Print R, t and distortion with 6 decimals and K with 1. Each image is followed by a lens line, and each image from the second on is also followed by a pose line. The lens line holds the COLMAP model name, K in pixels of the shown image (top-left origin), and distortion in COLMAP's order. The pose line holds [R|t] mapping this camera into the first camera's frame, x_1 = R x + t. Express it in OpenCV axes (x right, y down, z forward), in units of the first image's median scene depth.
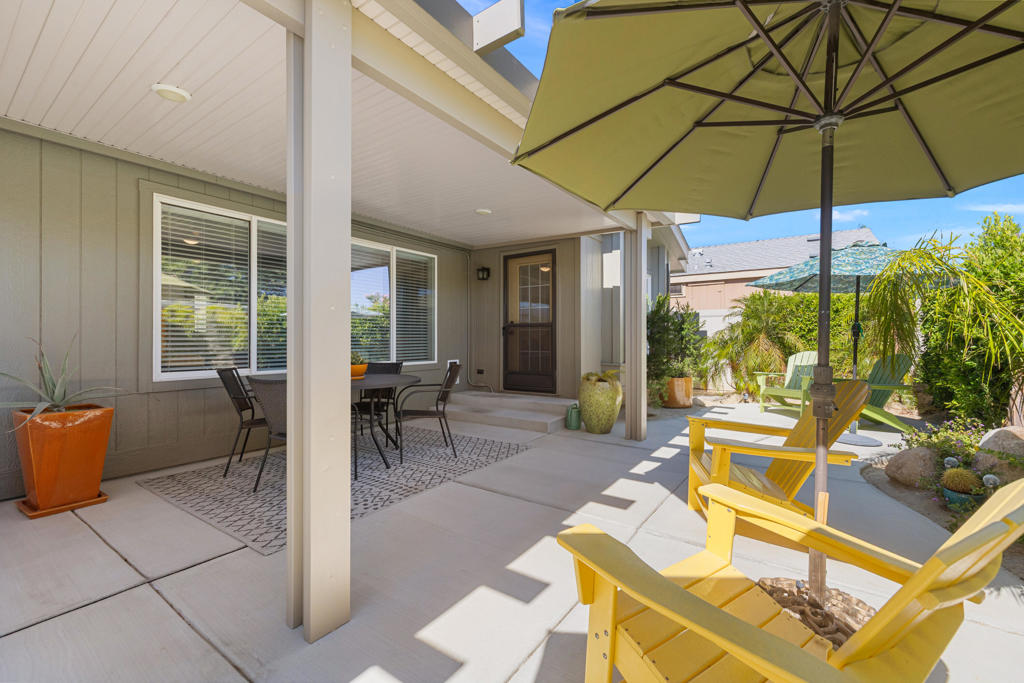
lens RADIAL K [[434.0, 0, 509.5], [0, 434.0, 329.2], [0, 0, 1]] dist [-0.000016, 0.000351]
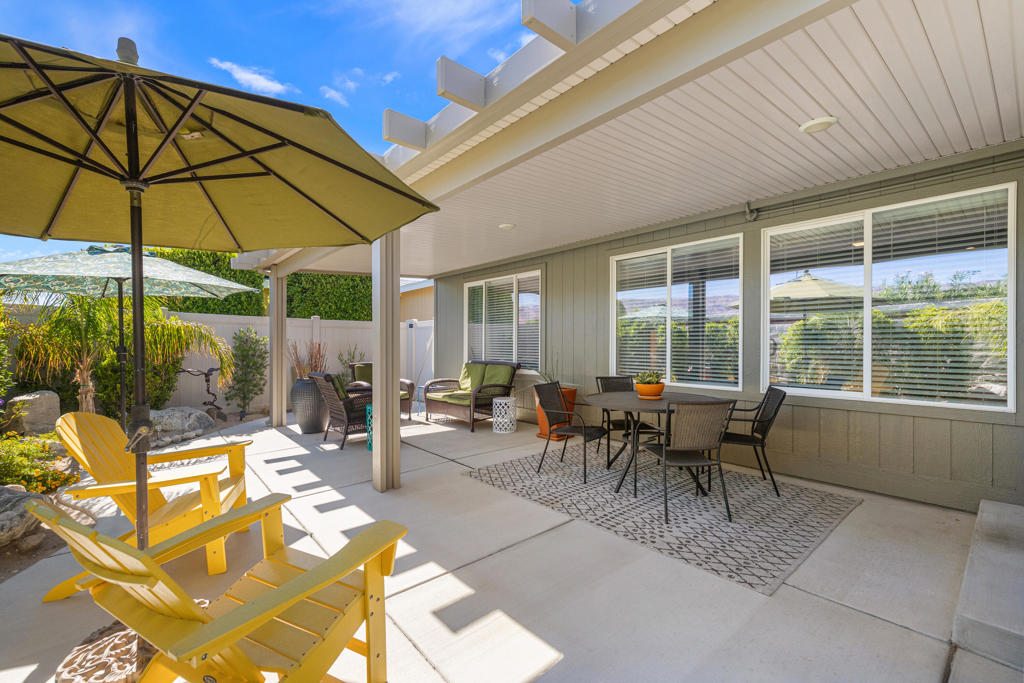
lens RADIAL K [[434.0, 0, 509.5], [0, 434.0, 329.2], [0, 0, 1]] dist [-0.000016, 0.000351]
pose [[-0.255837, -0.028814, -0.966290, 0.846094], [0.023074, 0.999089, -0.035901, -0.017189], [0.966445, -0.031481, -0.254939, 1.194439]]
